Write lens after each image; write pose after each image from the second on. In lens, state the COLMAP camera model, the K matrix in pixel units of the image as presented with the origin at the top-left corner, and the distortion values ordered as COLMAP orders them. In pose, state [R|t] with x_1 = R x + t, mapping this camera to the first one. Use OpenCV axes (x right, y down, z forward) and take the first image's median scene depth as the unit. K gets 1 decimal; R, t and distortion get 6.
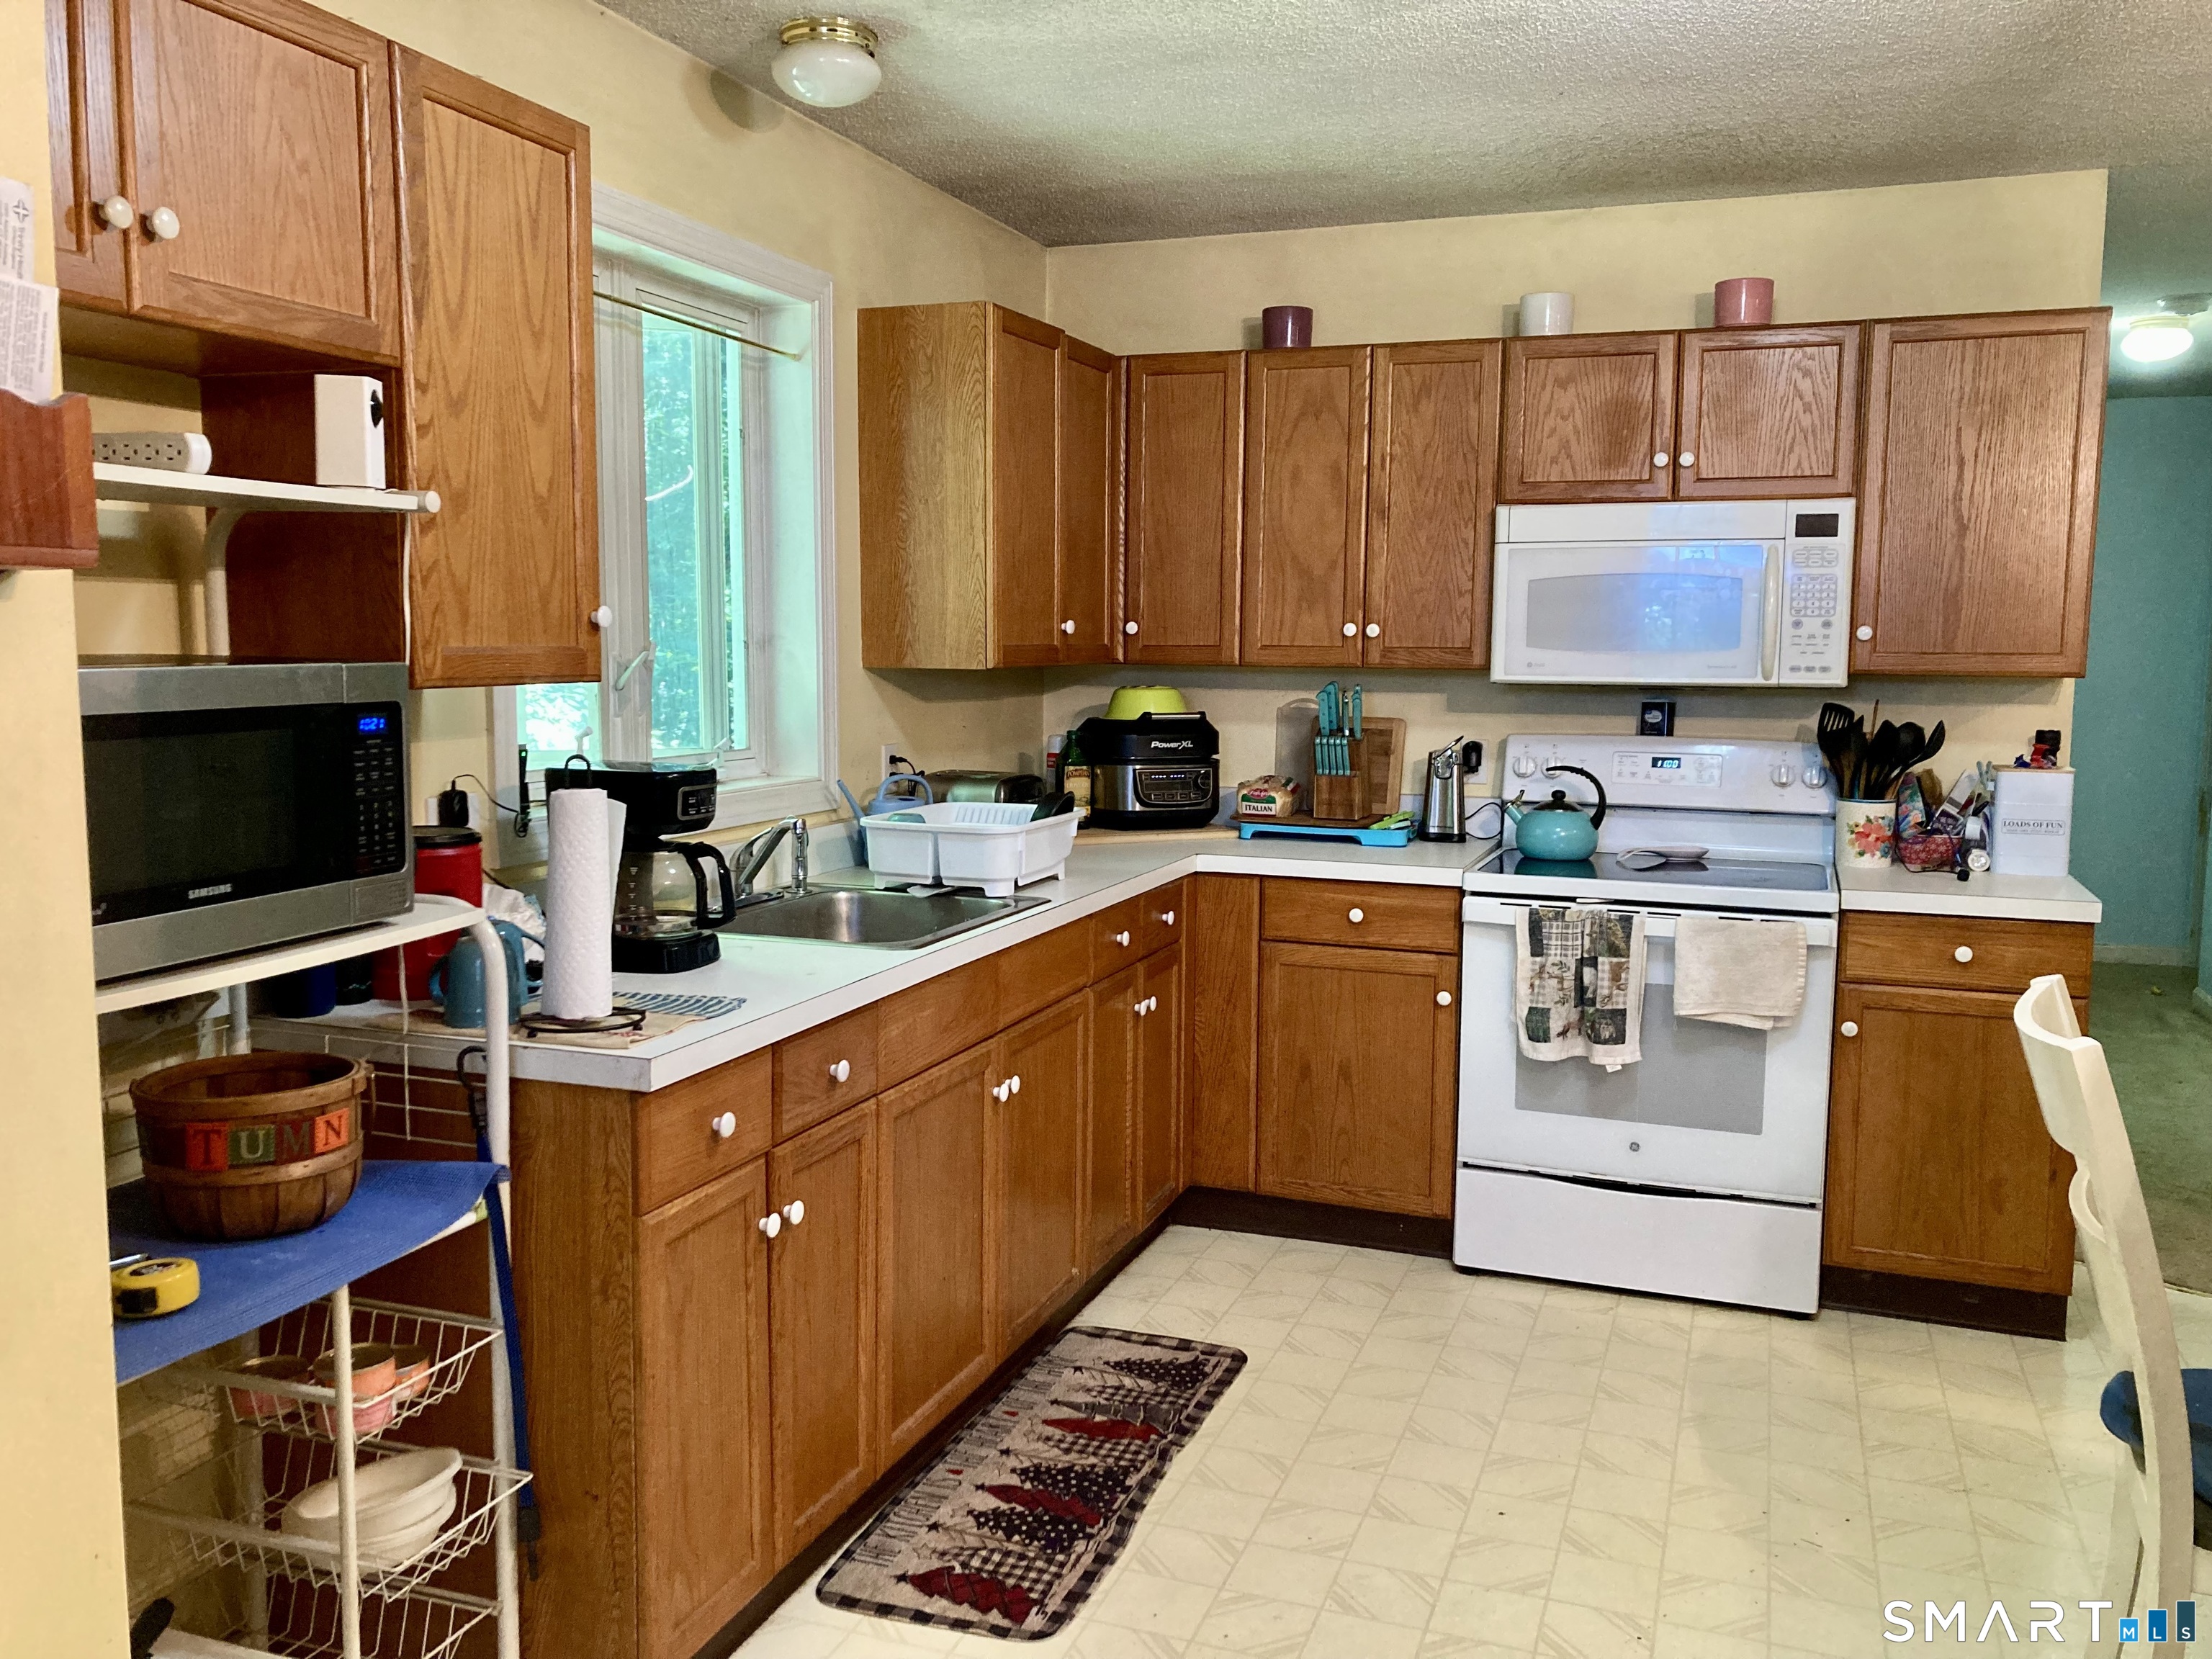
lens RADIAL K [[1807.4, 0, 1100.9], [0, 1807.4, 818.1], [0, 0, 1]] dist [0.061471, -0.040553]
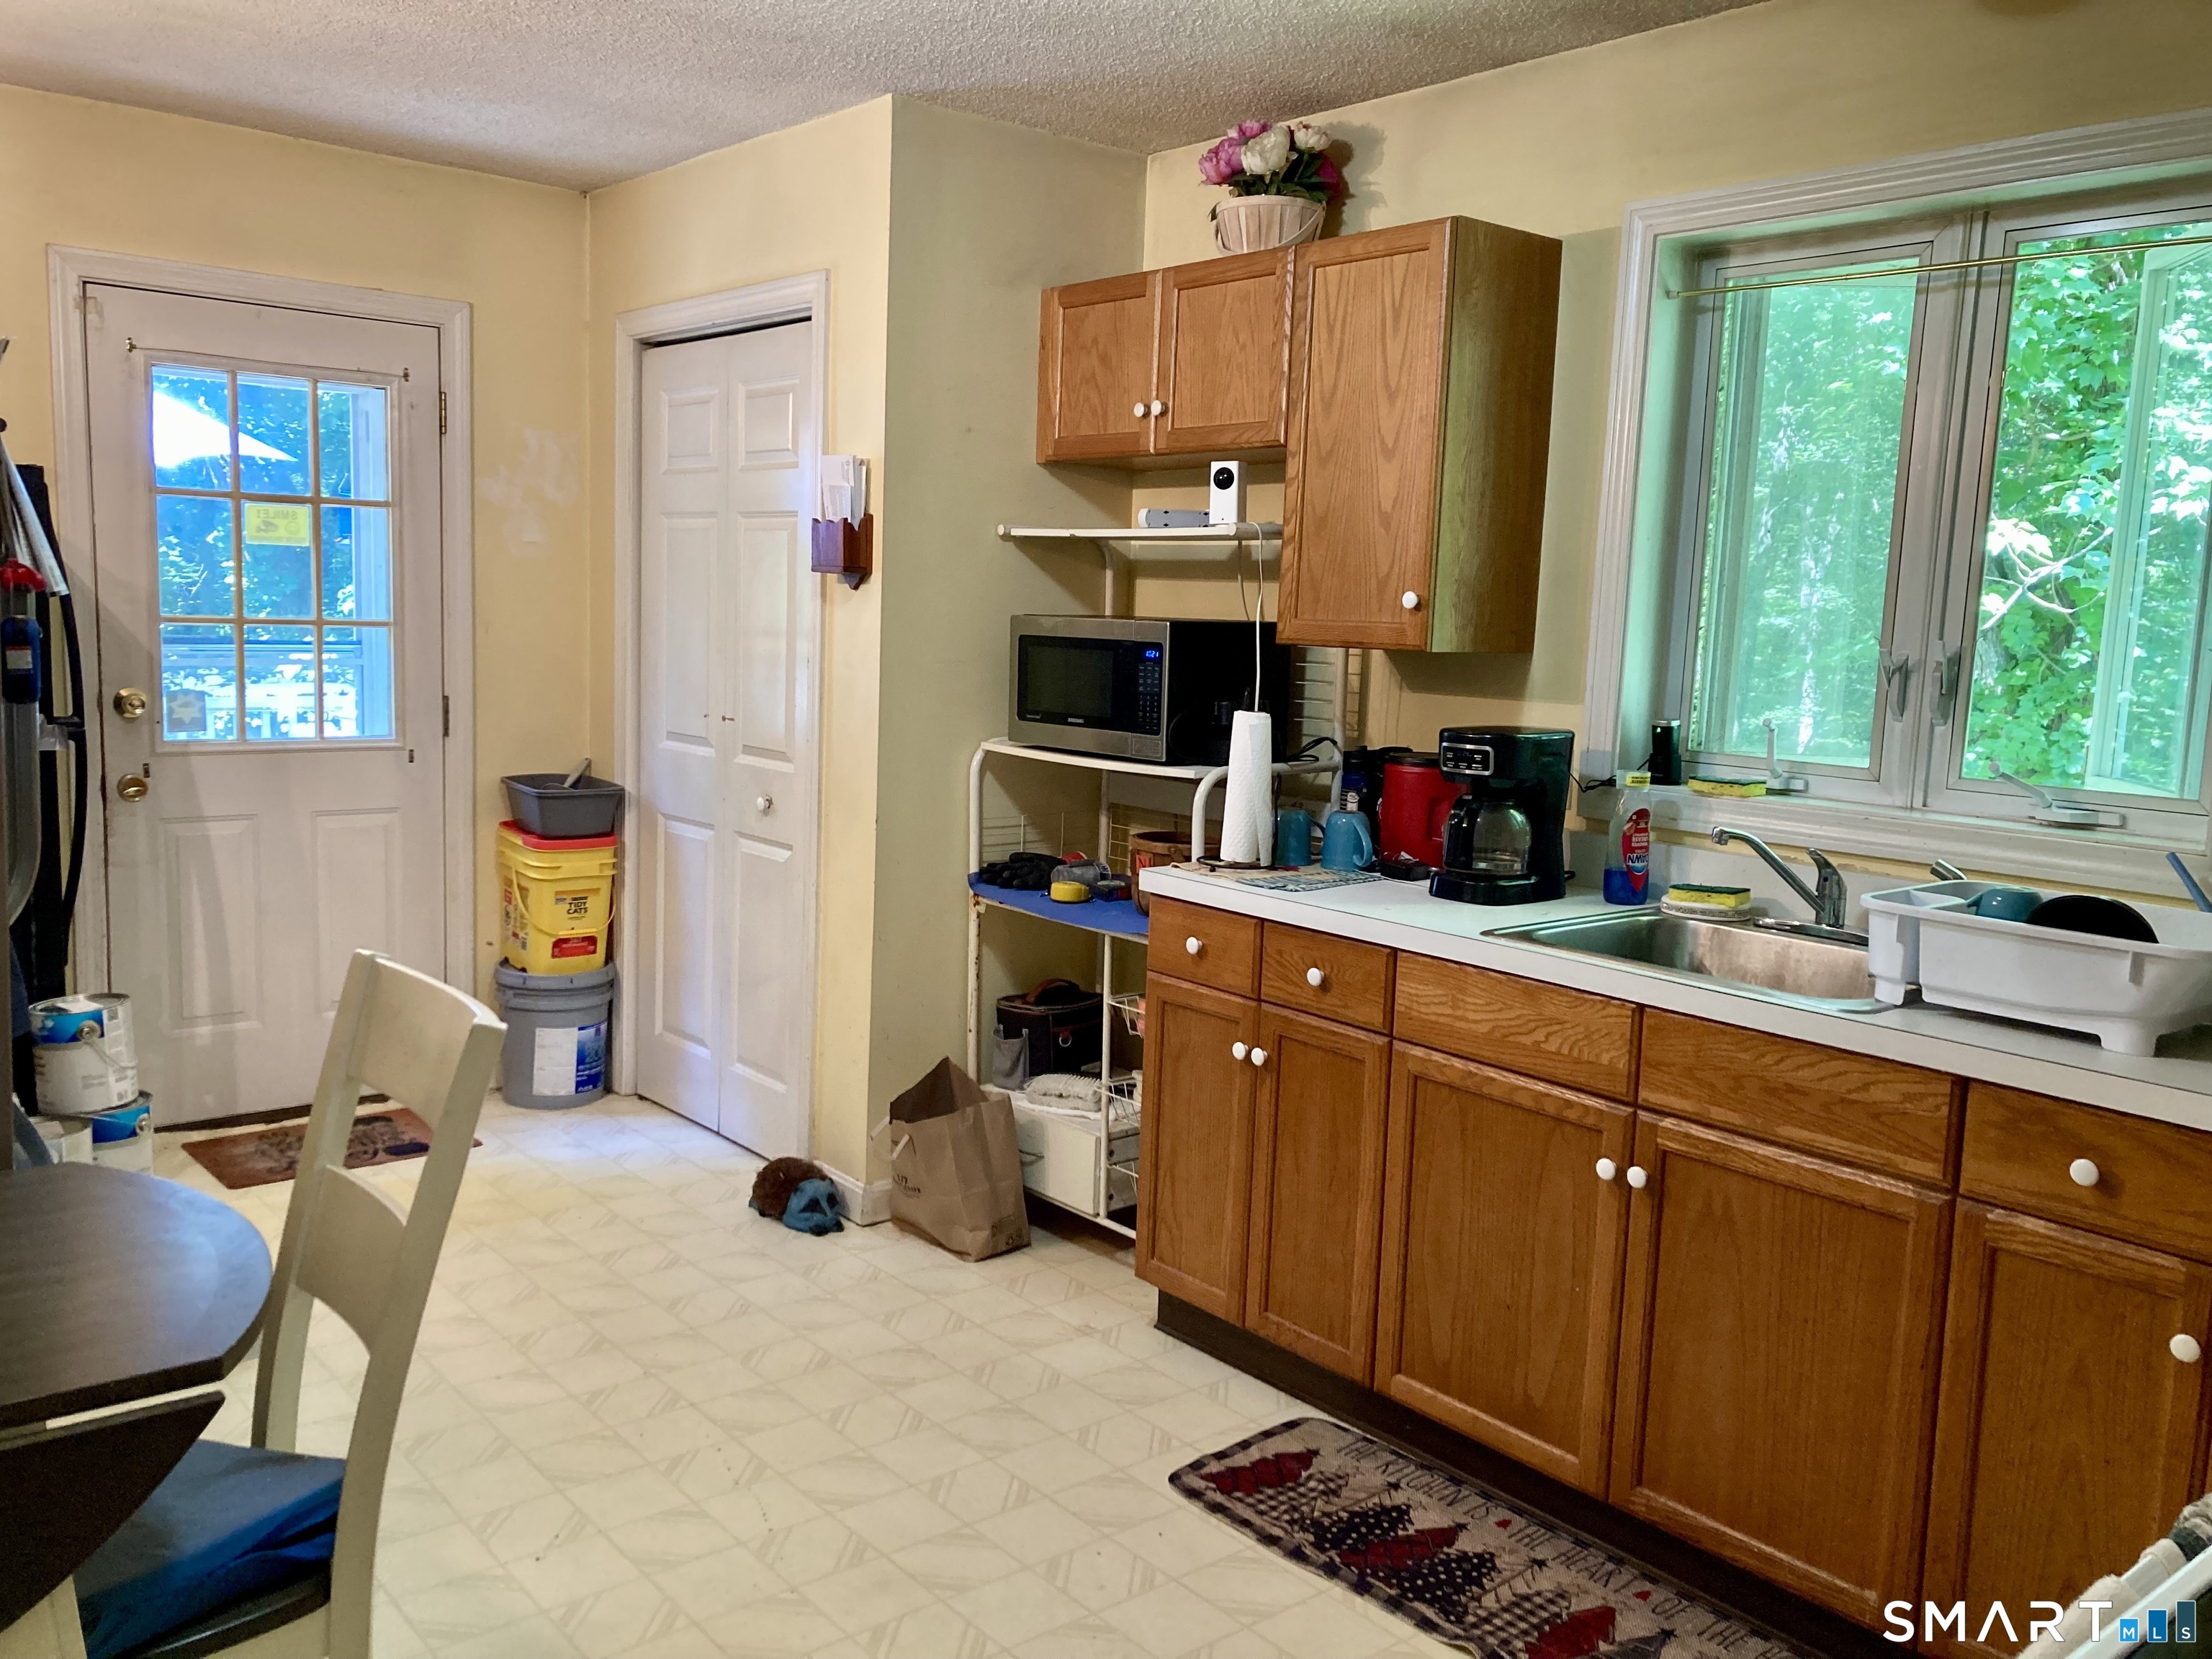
lens RADIAL K [[1807.4, 0, 1101.1], [0, 1807.4, 834.9], [0, 0, 1]] dist [0.061471, -0.040553]
pose [[-0.494161, 0.083838, -0.865318, 0.893983], [-0.129506, 0.977135, 0.168629, -0.126553], [0.859670, 0.195394, -0.472005, 1.345520]]
